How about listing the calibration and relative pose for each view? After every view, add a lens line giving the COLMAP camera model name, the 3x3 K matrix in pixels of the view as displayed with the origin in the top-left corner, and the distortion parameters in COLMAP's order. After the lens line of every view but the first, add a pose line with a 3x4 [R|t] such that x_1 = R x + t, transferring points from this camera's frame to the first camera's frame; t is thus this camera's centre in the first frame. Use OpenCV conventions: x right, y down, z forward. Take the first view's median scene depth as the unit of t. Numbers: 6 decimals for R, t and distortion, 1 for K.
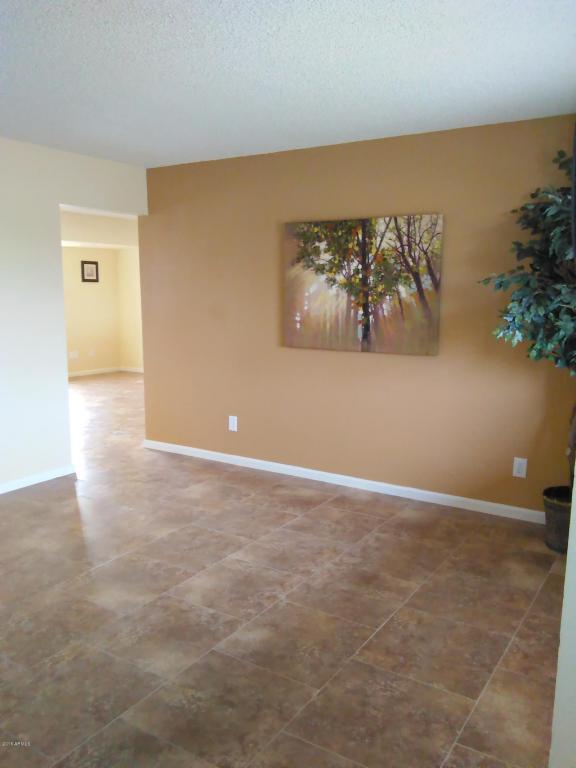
lens RADIAL K [[637.7, 0, 287.9], [0, 637.7, 404.5], [0, 0, 1]] dist [0.050199, -0.103425]
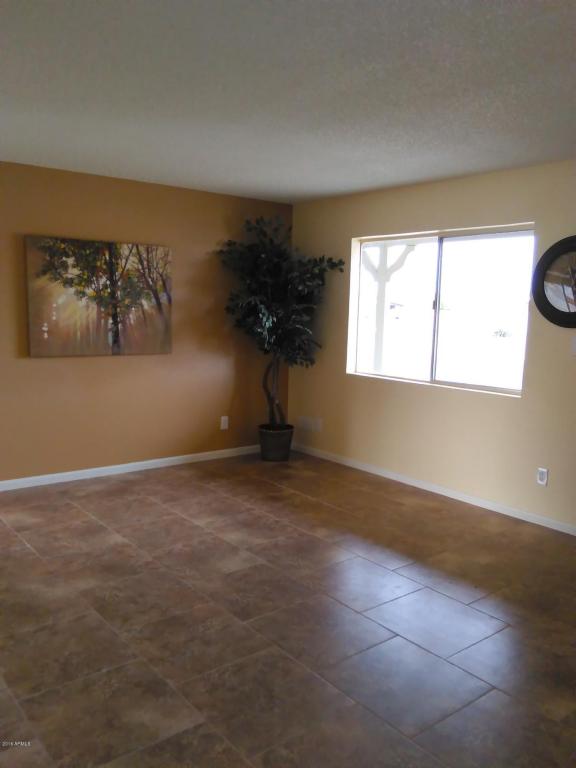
lens RADIAL K [[637.7, 0, 289.0], [0, 637.7, 399.8], [0, 0, 1]] dist [0.050199, -0.103425]
pose [[0.317874, -0.135210, 0.938443, -0.976398], [0.146710, 0.984873, 0.092205, -0.069229], [-0.936714, 0.108370, 0.332902, 0.350983]]
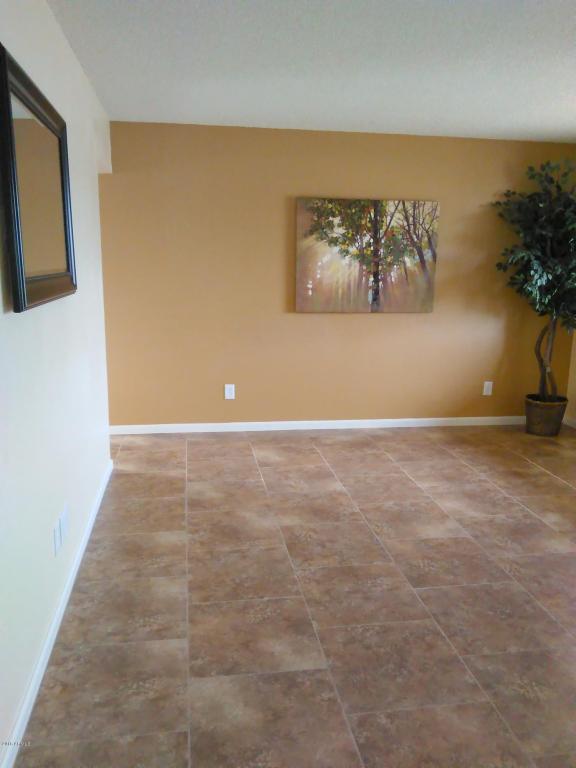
lens RADIAL K [[637.7, 0, 290.1], [0, 637.7, 399.6], [0, 0, 1]] dist [0.050199, -0.103425]
pose [[0.742768, -0.136935, 0.655397, -0.881911], [0.107670, 0.990552, 0.084937, -0.043140], [-0.660835, 0.007478, 0.750494, 0.226784]]
